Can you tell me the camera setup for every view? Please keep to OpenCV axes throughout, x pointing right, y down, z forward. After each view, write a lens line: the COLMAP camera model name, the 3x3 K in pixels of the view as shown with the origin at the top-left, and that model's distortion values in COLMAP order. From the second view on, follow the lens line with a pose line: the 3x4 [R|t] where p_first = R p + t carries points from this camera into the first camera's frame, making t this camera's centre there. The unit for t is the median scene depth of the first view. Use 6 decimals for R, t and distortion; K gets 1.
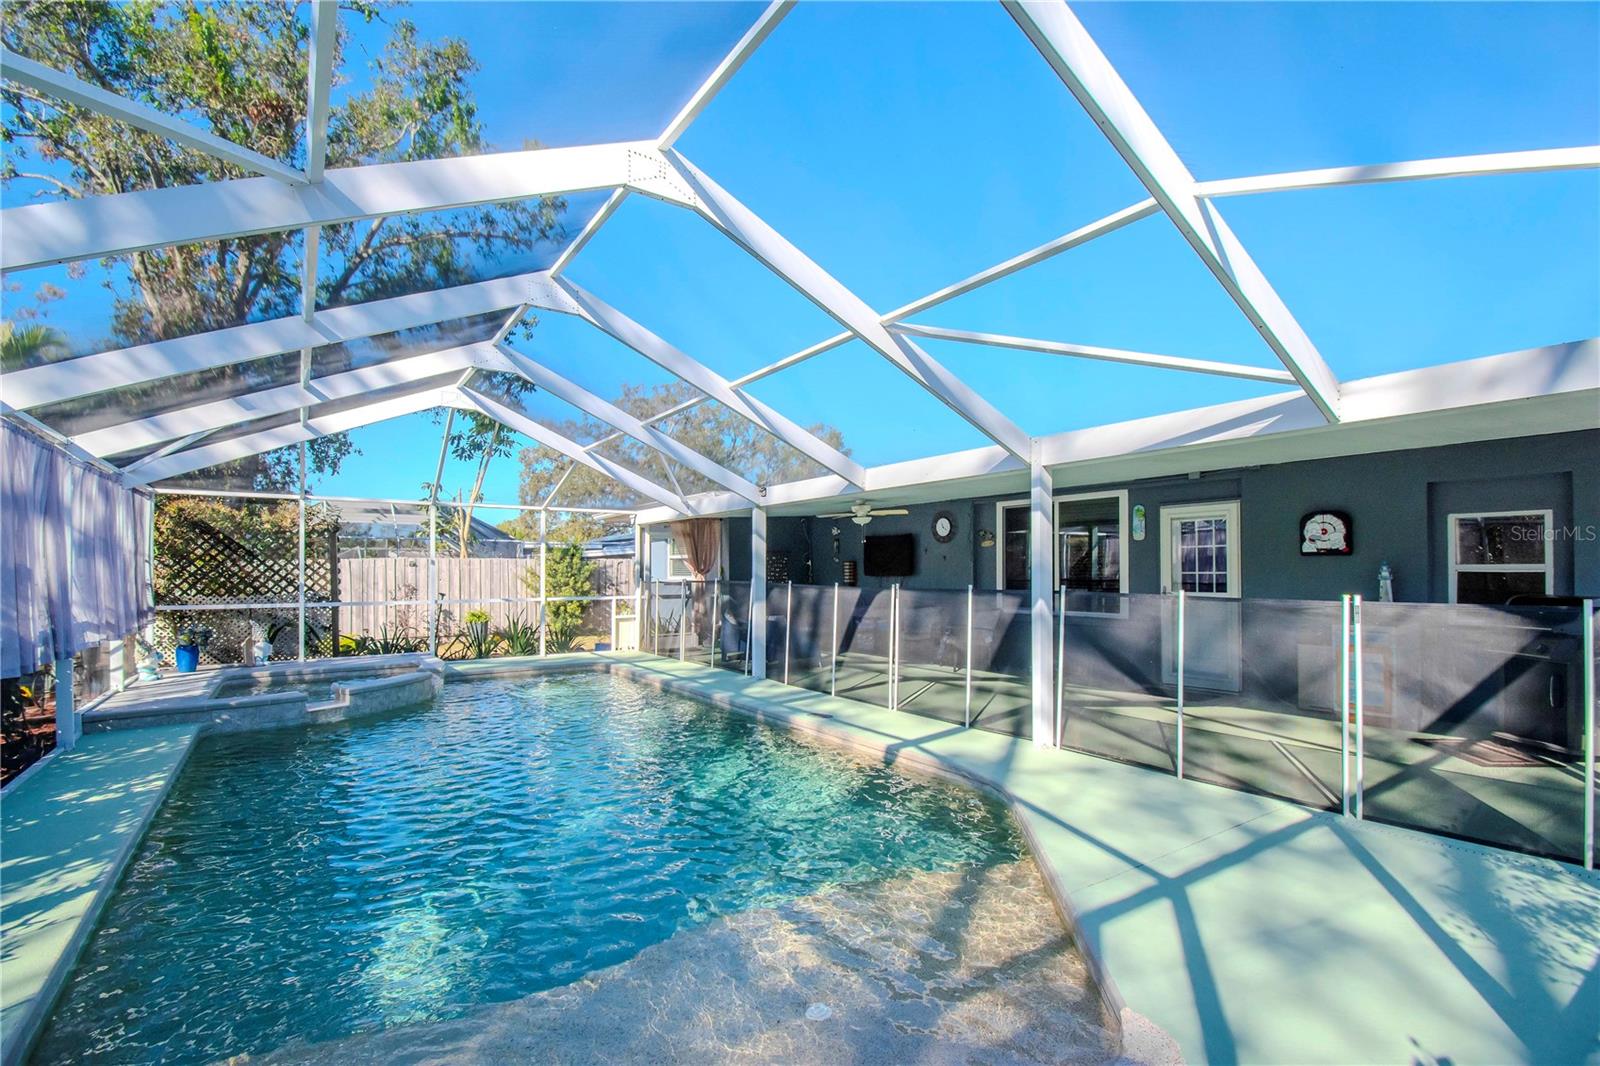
lens RADIAL K [[720.4, 0, 759.6], [0, 720.4, 566.8], [0, 0, 1]] dist [0.022270, -0.025631]
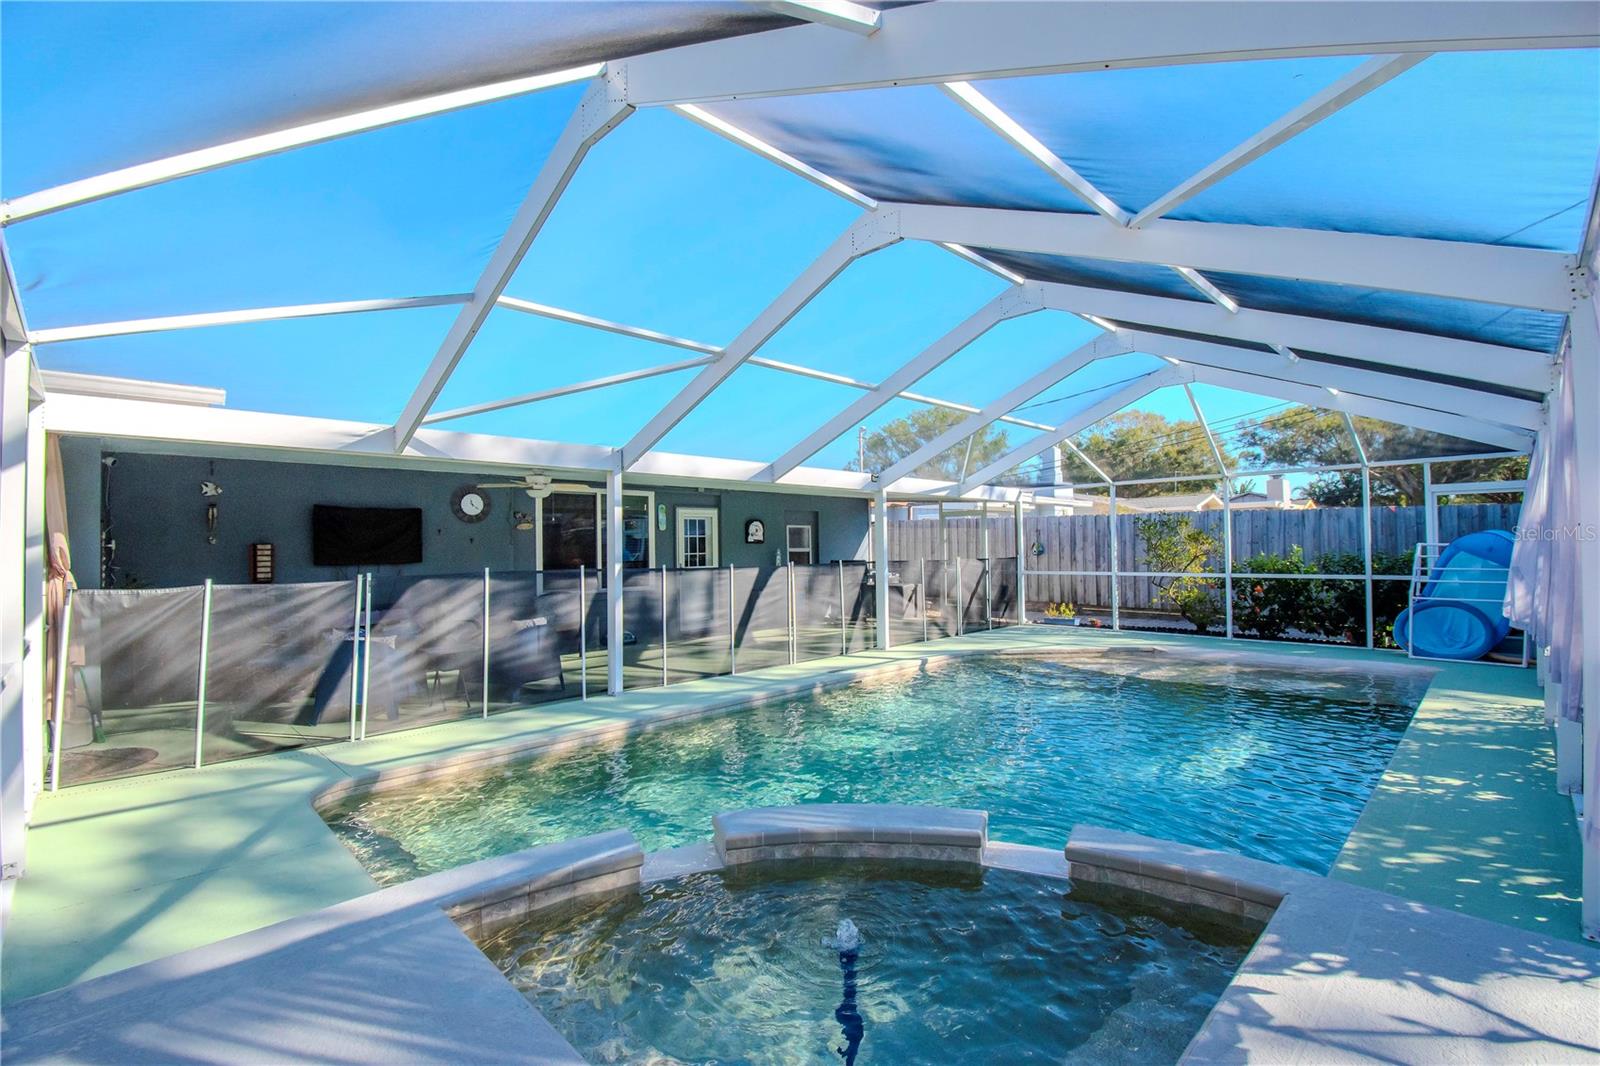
lens RADIAL K [[724.7, 0, 800.3], [0, 724.7, 535.4], [0, 0, 1]] dist [0.021476, -0.026539]
pose [[-0.215286, 0.024530, 0.976243, -0.915832], [0.008914, 0.999692, -0.023153, 0.006638], [-0.976510, 0.003718, -0.215438, 1.117125]]
